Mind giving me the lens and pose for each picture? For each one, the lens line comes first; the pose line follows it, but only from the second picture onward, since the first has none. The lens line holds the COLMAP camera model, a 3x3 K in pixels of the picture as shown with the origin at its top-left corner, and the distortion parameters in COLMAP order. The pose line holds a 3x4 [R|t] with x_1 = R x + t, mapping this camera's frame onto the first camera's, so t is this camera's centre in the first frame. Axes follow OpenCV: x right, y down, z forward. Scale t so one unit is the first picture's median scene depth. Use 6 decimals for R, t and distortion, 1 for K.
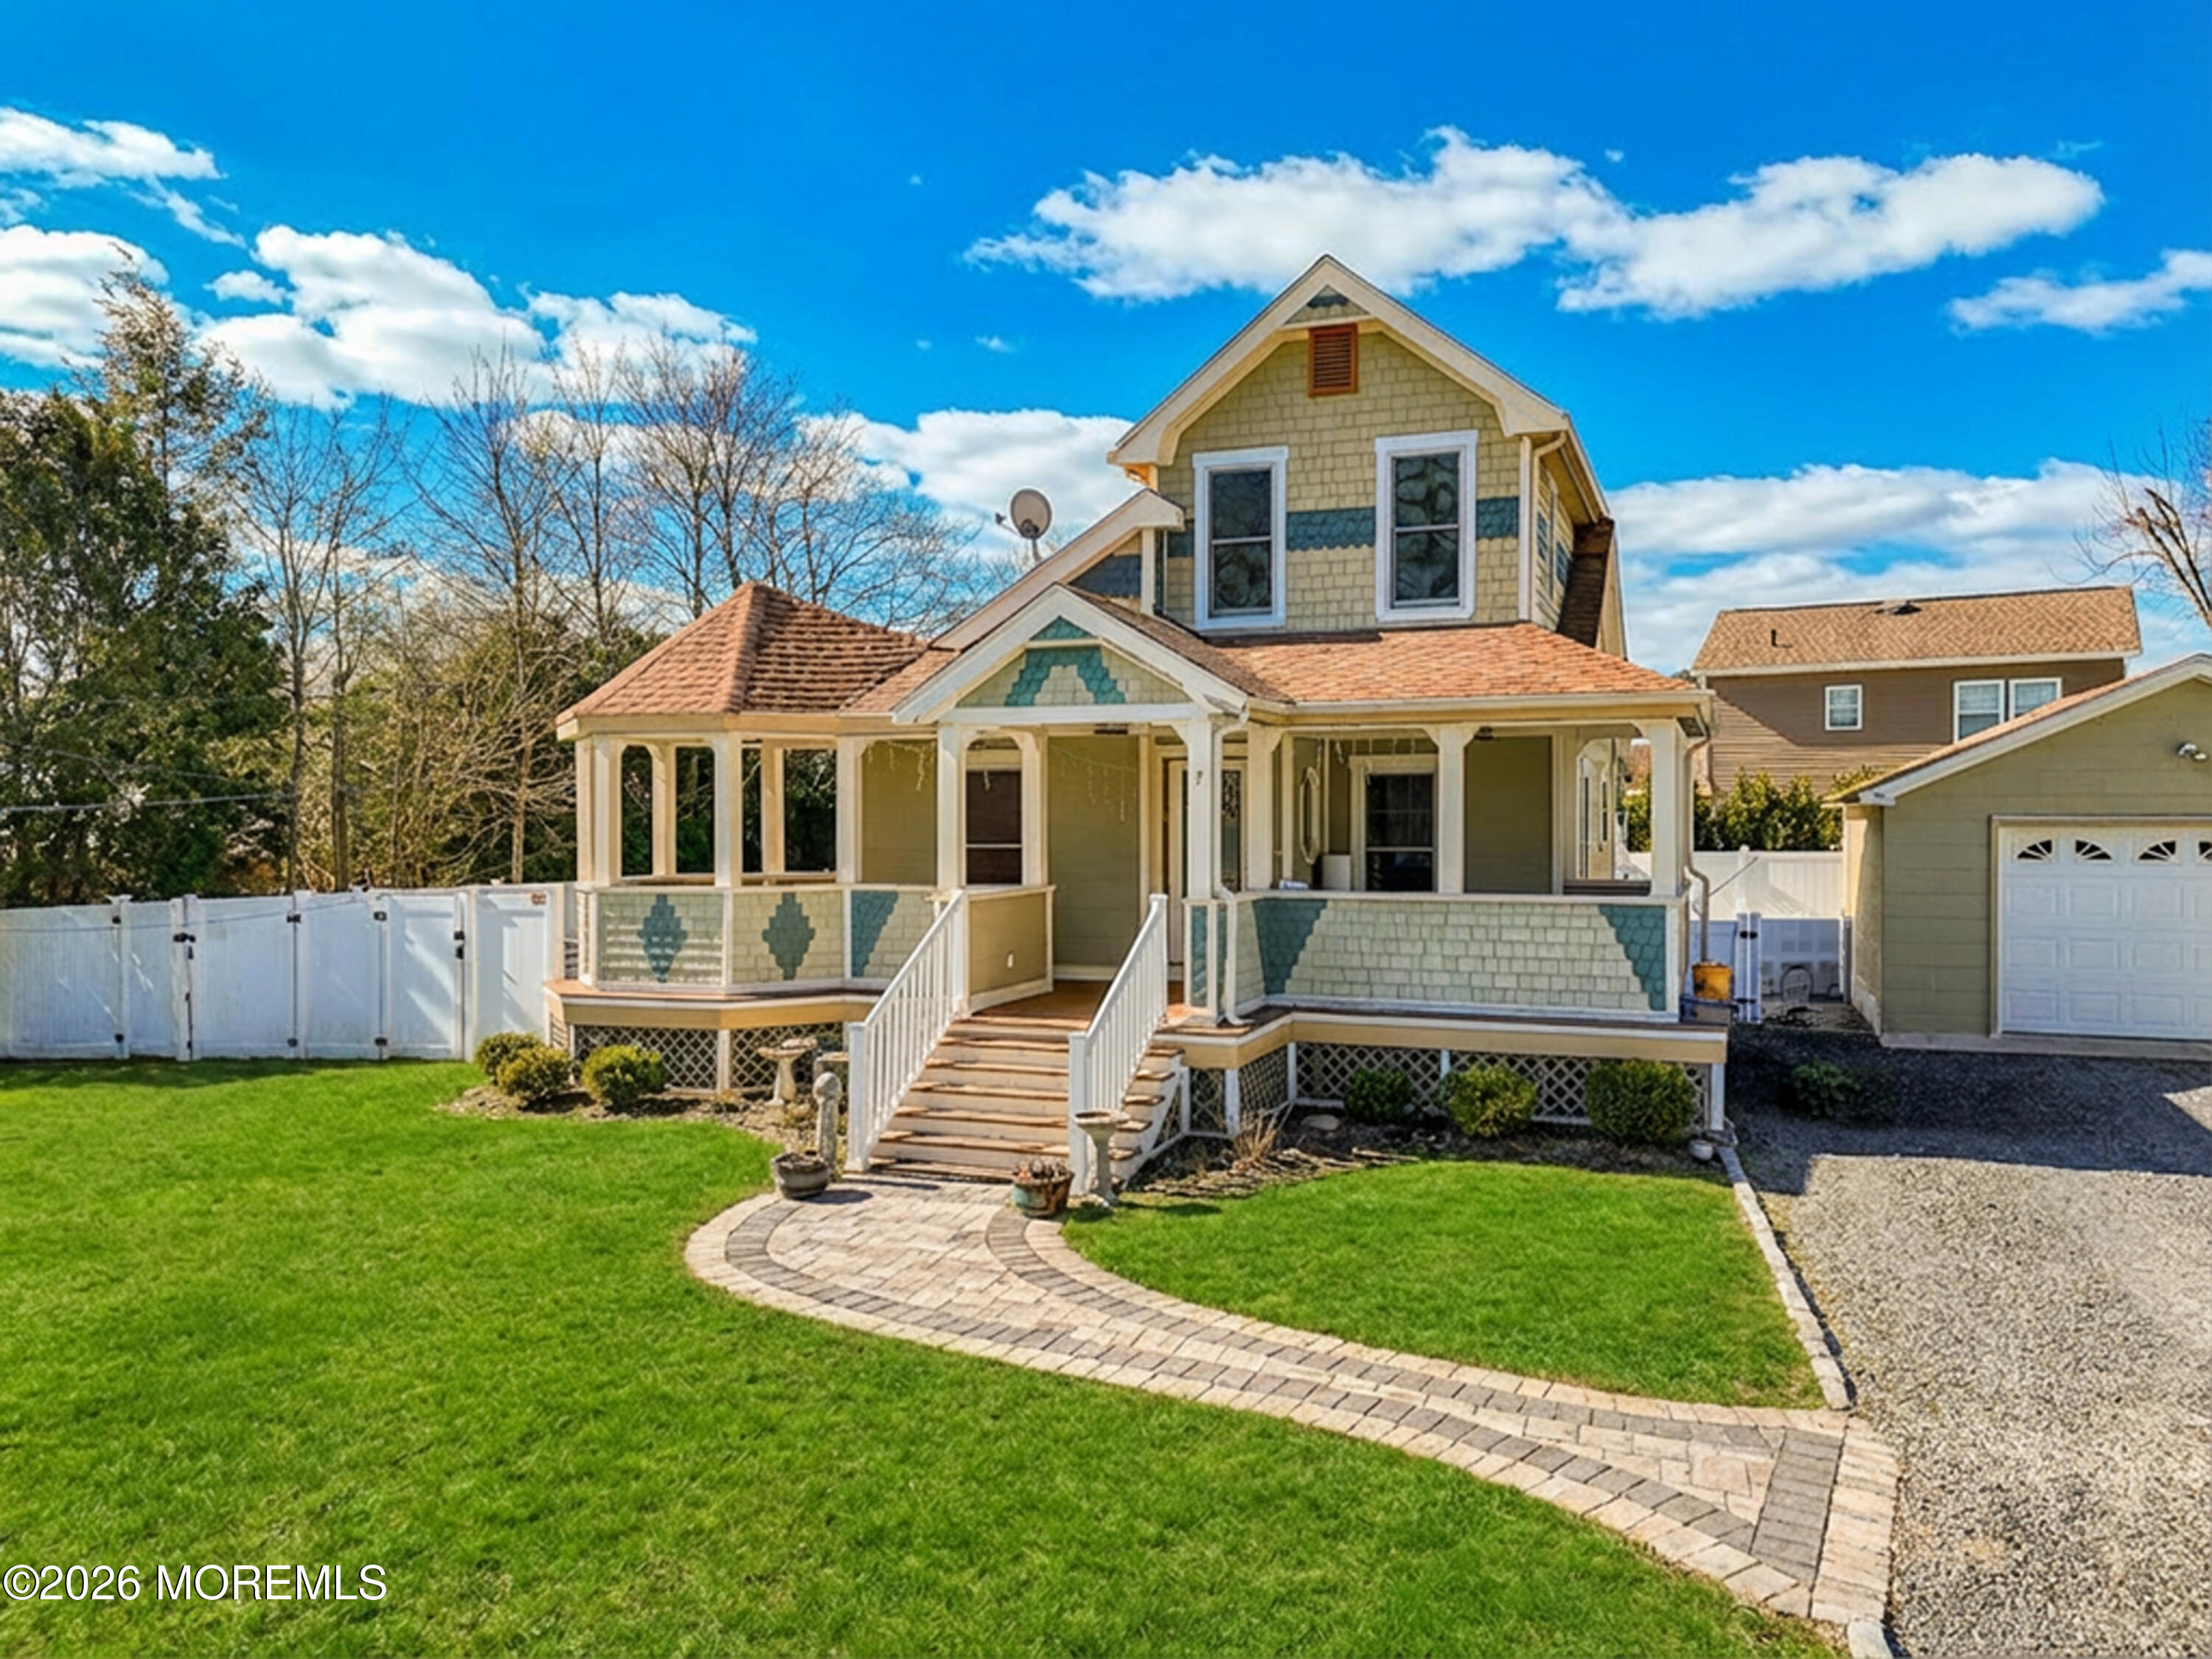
lens RADIAL K [[1659.7, 0, 1106.0], [0, 1659.7, 829.5], [0, 0, 1]] dist [0.064910, -0.001144]
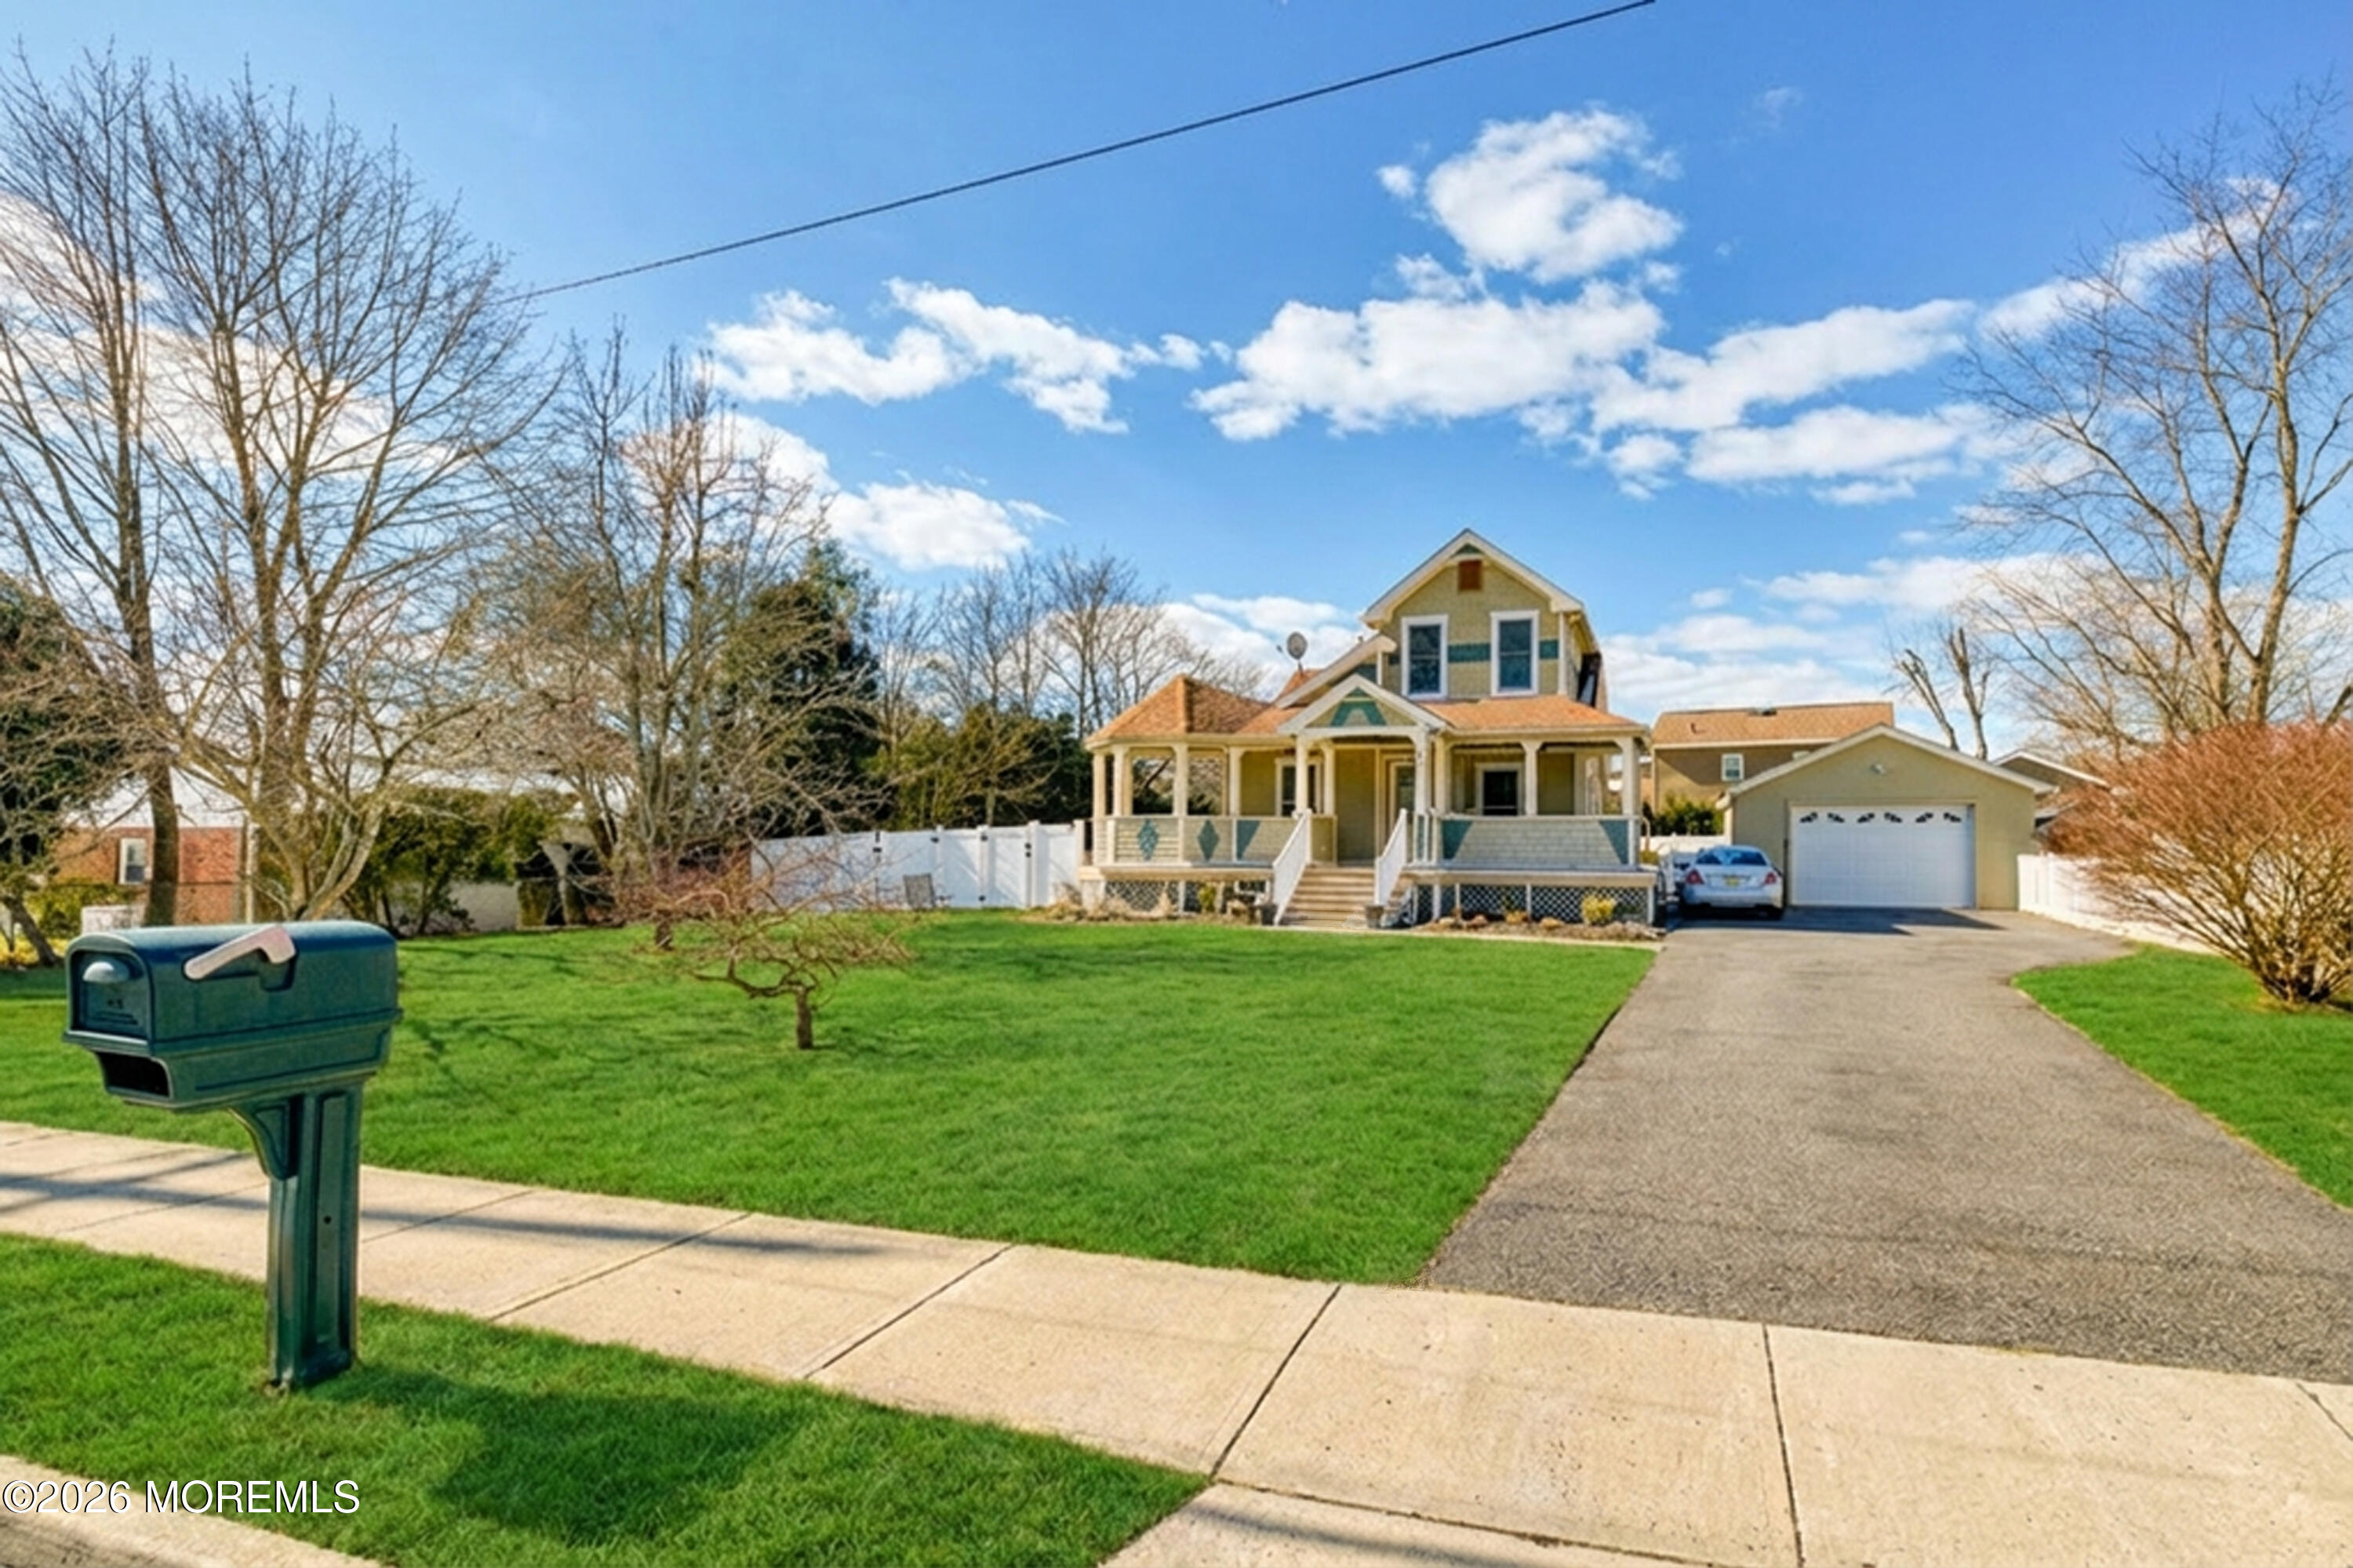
lens RADIAL K [[1258.4, 0, 1149.8], [0, 1258.4, 802.6], [0, 0, 1]] dist [-0.005220, -0.000878]
pose [[0.998711, 0.021375, -0.046038, -0.190535], [-0.024556, 0.997268, -0.069663, 0.128621], [0.044424, 0.070704, 0.996508, -0.592340]]
